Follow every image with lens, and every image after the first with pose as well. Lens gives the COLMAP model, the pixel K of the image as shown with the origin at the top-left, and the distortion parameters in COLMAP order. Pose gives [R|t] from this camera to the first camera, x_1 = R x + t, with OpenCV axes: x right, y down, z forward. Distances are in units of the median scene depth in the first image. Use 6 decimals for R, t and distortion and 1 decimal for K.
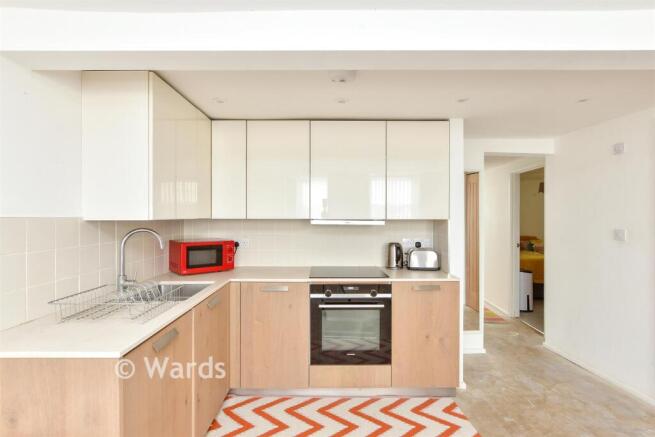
lens RADIAL K [[328.6, 0, 323.2], [0, 328.6, 218.2], [0, 0, 1]] dist [-0.000013, 0.000047]
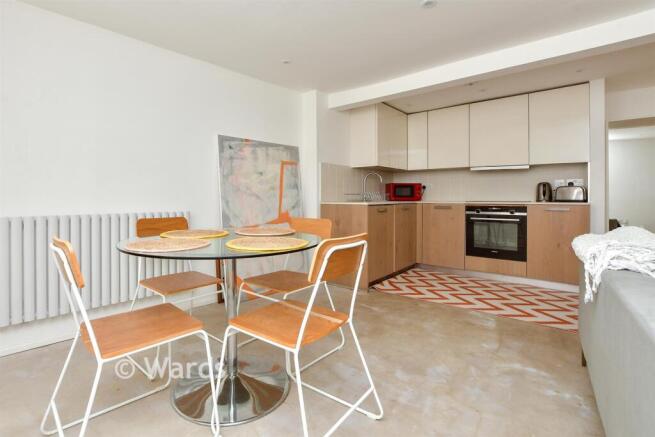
lens RADIAL K [[309.7, 0, 302.7], [0, 309.7, 197.4], [0, 0, 1]] dist [0.000047, -0.000202]
pose [[0.754607, 0.001019, -0.656177, 0.354274], [0.000254, 0.999998, 0.001846, 0.156563], [0.656177, -0.001560, 0.754605, -0.681088]]
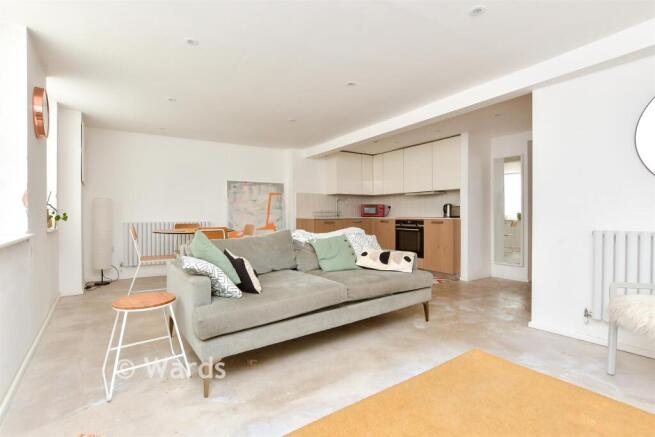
lens RADIAL K [[298.9, 0, 325.5], [0, 298.9, 219.9], [0, 0, 1]] dist [0.001694, 0.000043]
pose [[0.551124, 0.013847, -0.834309, 1.455874], [0.000213, 0.999860, 0.016736, 0.162790], [0.834423, -0.009401, 0.551044, -0.592943]]
